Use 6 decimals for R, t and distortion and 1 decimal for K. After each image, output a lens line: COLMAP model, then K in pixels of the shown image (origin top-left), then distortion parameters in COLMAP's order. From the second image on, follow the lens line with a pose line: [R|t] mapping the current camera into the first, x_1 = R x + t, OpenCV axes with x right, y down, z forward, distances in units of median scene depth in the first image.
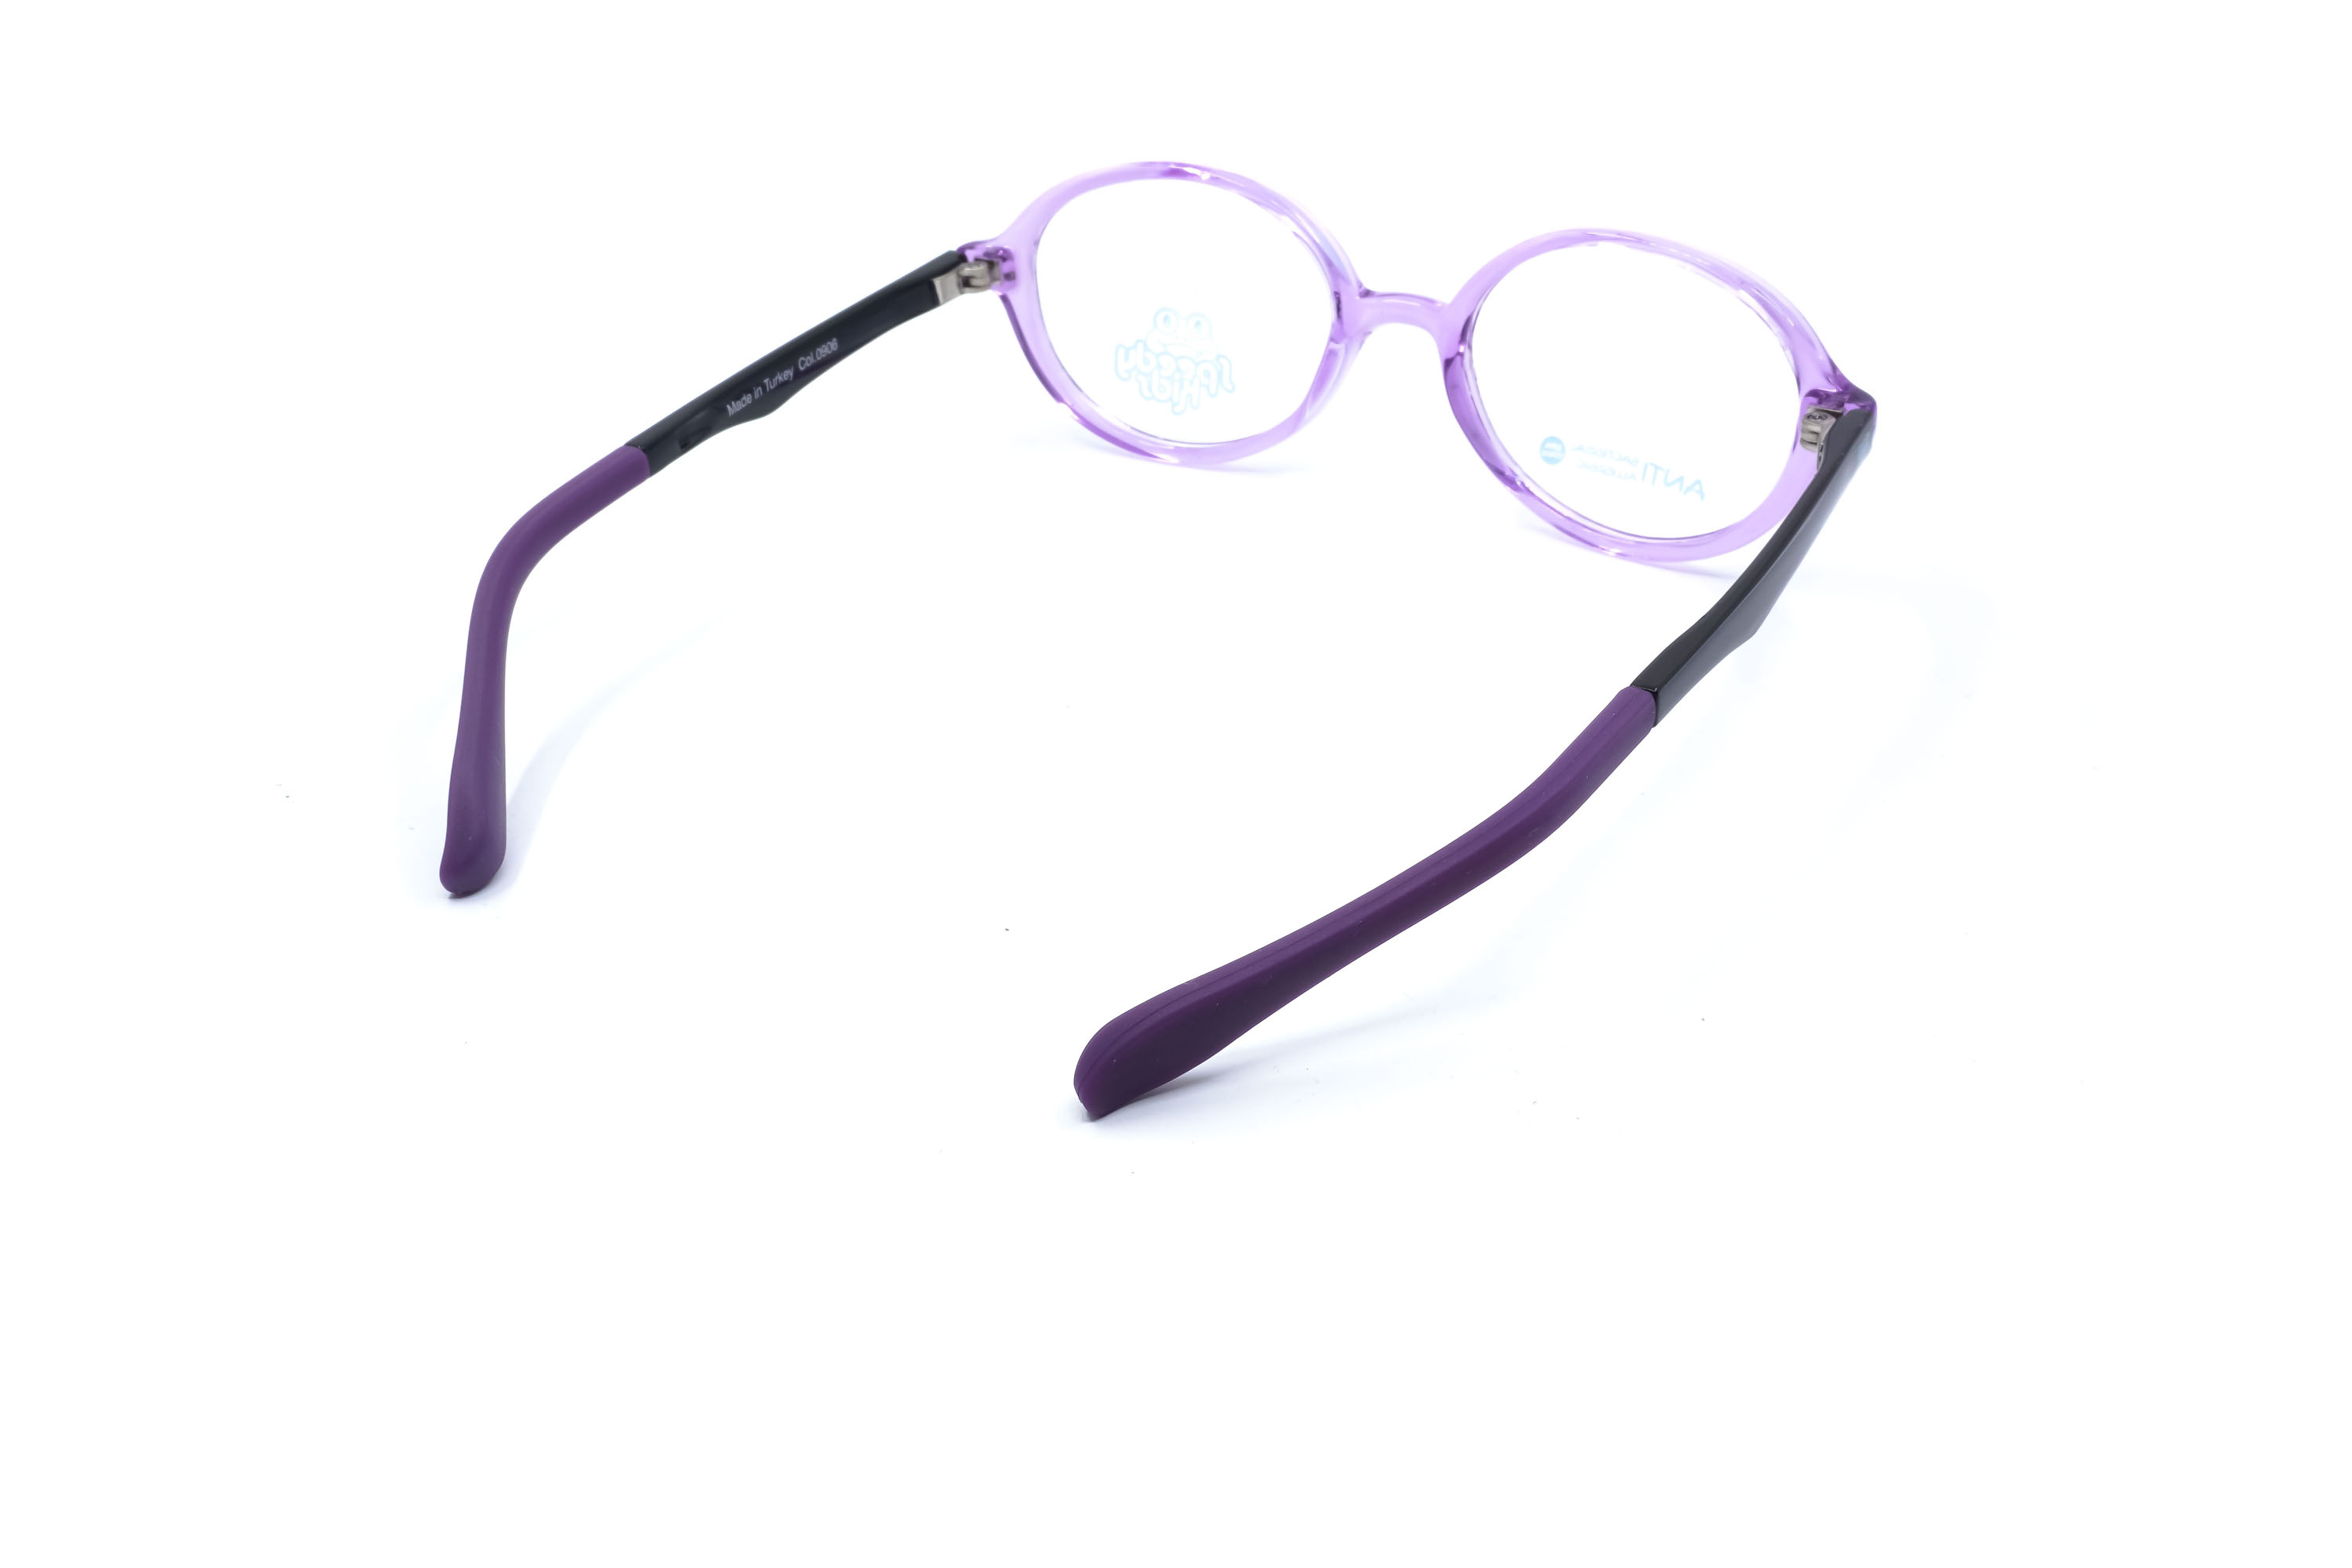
lens RADIAL K [[2409.0, 0, 1176.0], [0, 2409.0, 784.0], [0, 0, 1]] dist [0.013549, -0.001869]
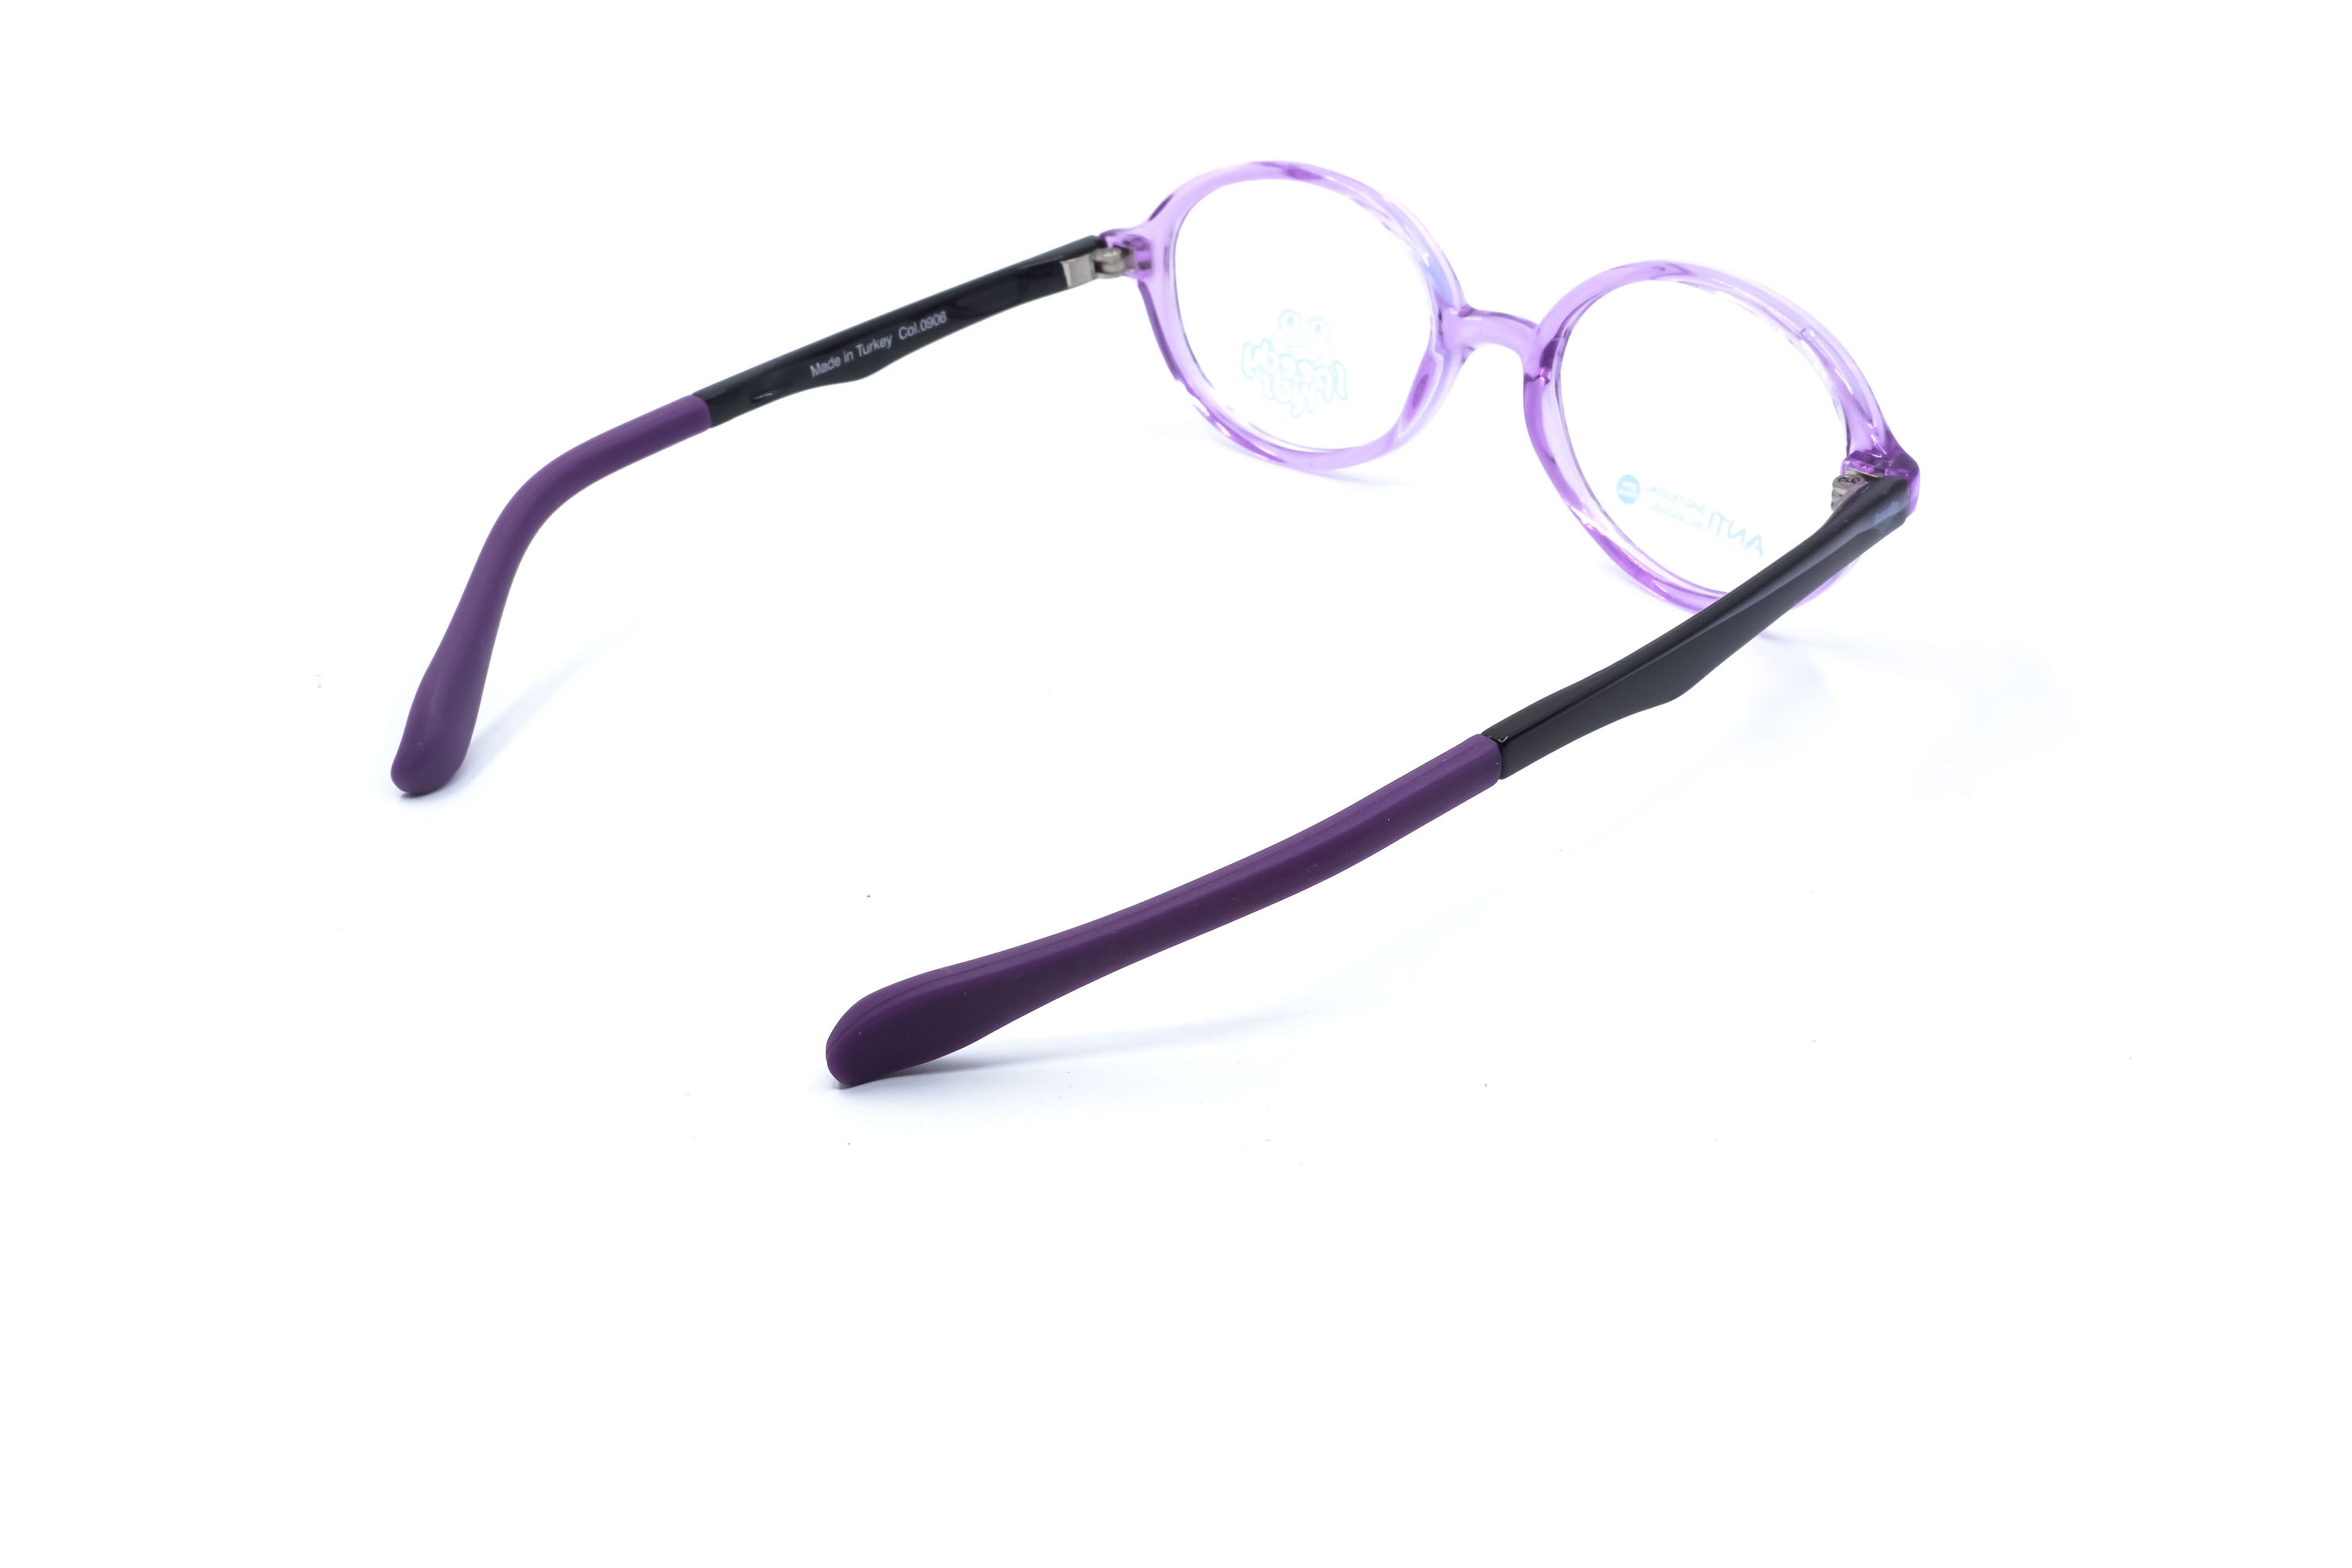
lens RADIAL K [[2409.0, 0, 1176.0], [0, 2409.0, 784.0], [0, 0, 1]] dist [0.013549, -0.001869]
pose [[0.966047, 0.127239, -0.224865, 0.199094], [-0.126425, 0.991811, 0.018075, -0.015480], [0.225324, 0.010967, 0.974222, 0.023567]]
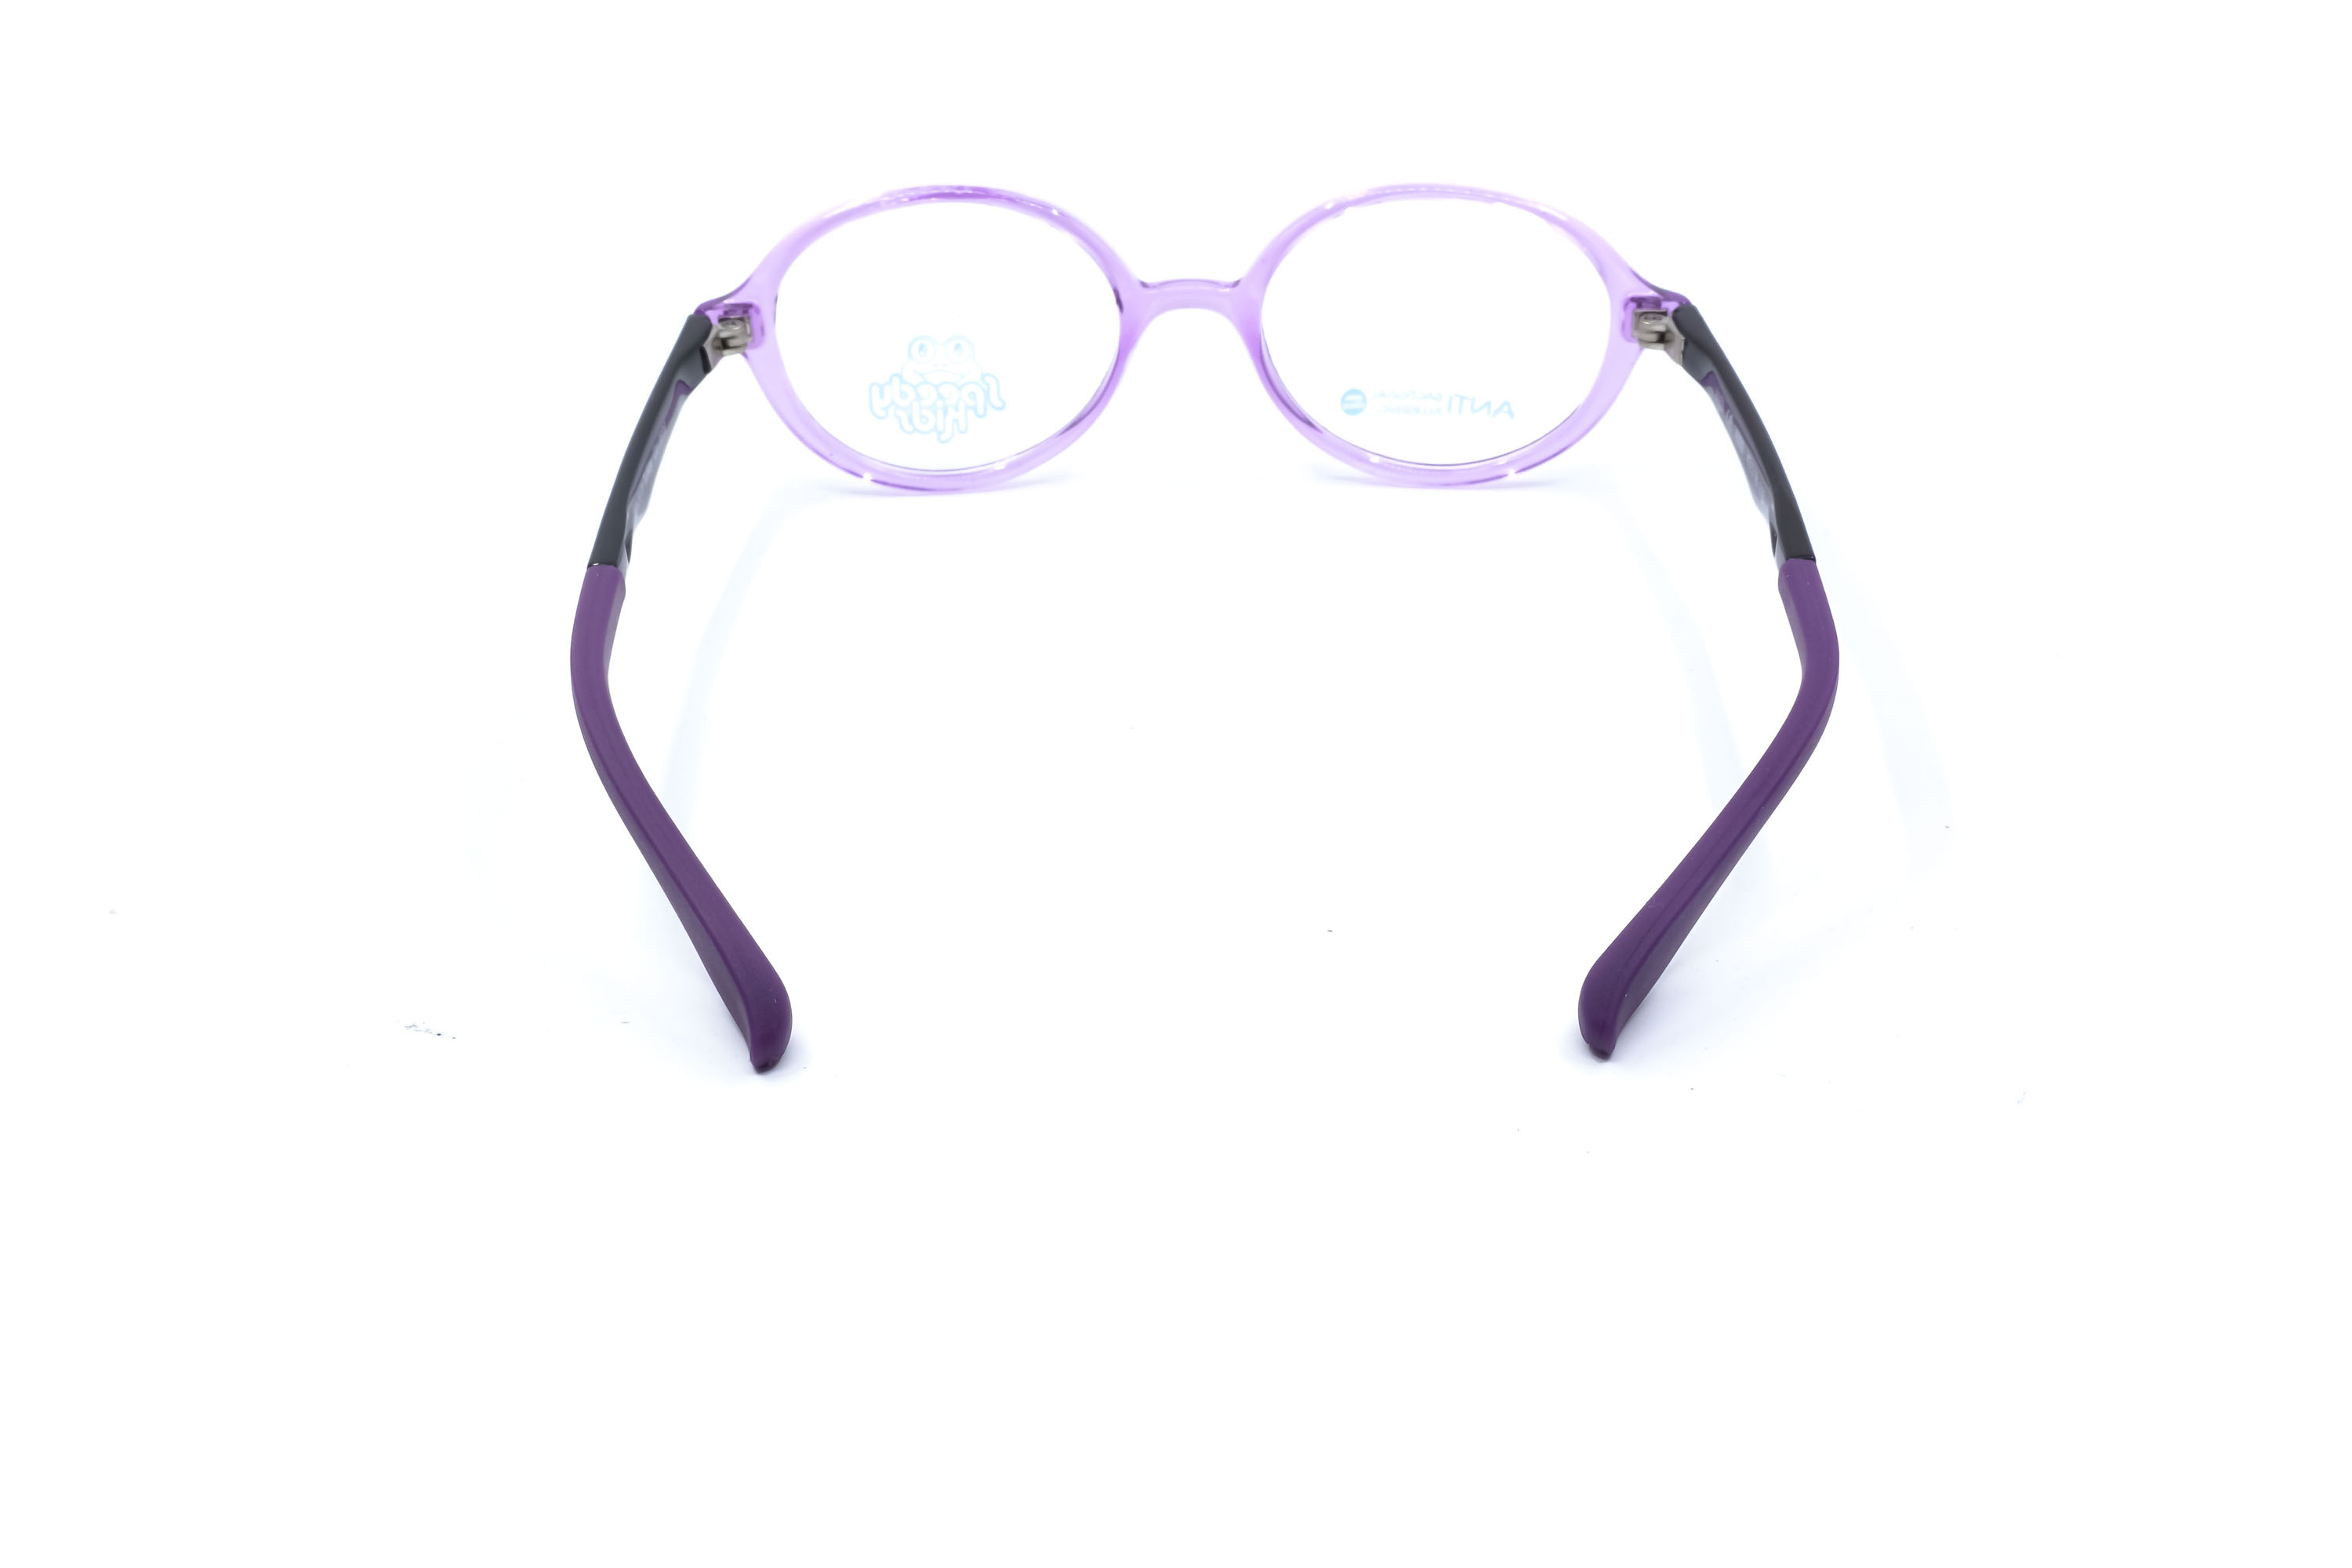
lens RADIAL K [[2409.0, 0, 1176.0], [0, 2409.0, 784.0], [0, 0, 1]] dist [0.013549, -0.001869]
pose [[0.860553, -0.246551, 0.445714, -0.394930], [0.249392, 0.966931, 0.053360, -0.048965], [-0.444131, 0.065239, 0.893584, 0.095578]]
